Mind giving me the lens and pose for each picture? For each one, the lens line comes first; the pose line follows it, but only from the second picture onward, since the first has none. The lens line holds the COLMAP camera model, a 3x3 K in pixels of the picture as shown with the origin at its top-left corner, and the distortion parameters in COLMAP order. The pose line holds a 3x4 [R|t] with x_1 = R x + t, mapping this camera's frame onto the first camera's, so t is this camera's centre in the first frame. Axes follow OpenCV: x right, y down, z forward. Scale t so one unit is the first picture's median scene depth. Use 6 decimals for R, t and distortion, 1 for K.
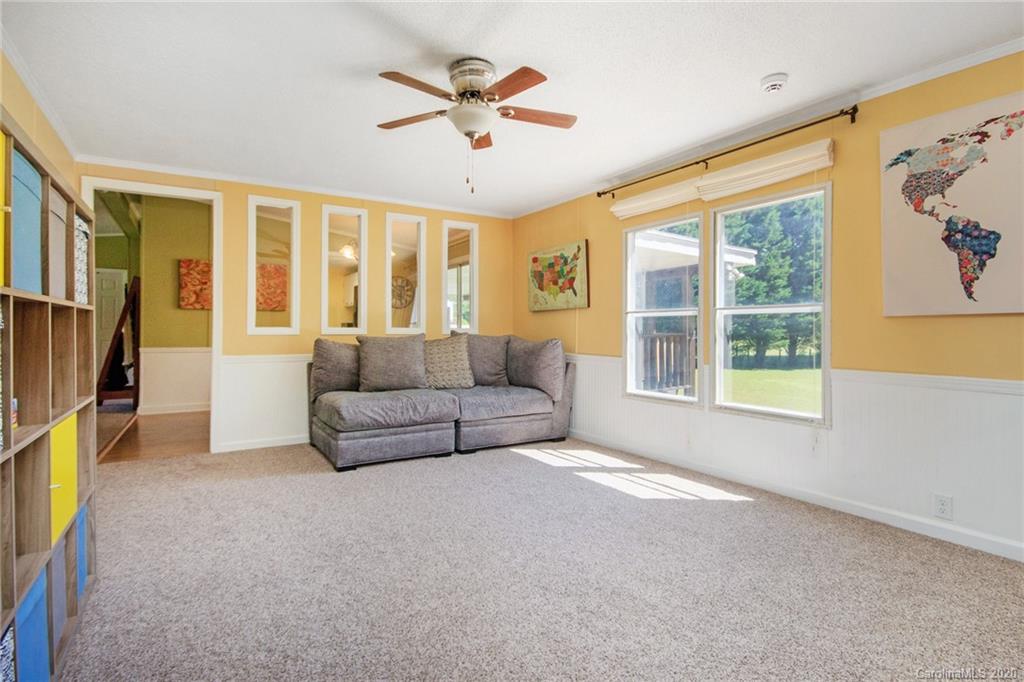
lens RADIAL K [[511.1, 0, 507.5], [0, 511.1, 336.6], [0, 0, 1]] dist [0.001714, 0.001679]
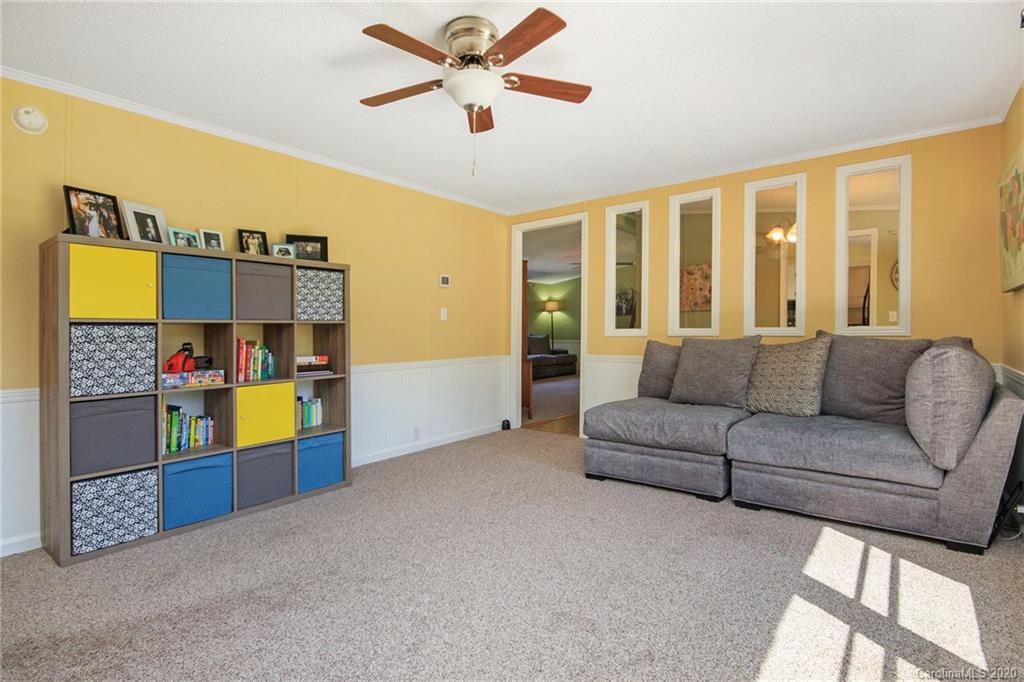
lens RADIAL K [[511.1, 0, 507.9], [0, 511.1, 341.6], [0, 0, 1]] dist [0.001714, 0.001679]
pose [[0.321246, 0.012476, -0.946914, 0.499475], [0.007745, 0.999845, 0.015801, -0.011733], [0.946964, -0.012410, 0.321100, 0.496007]]
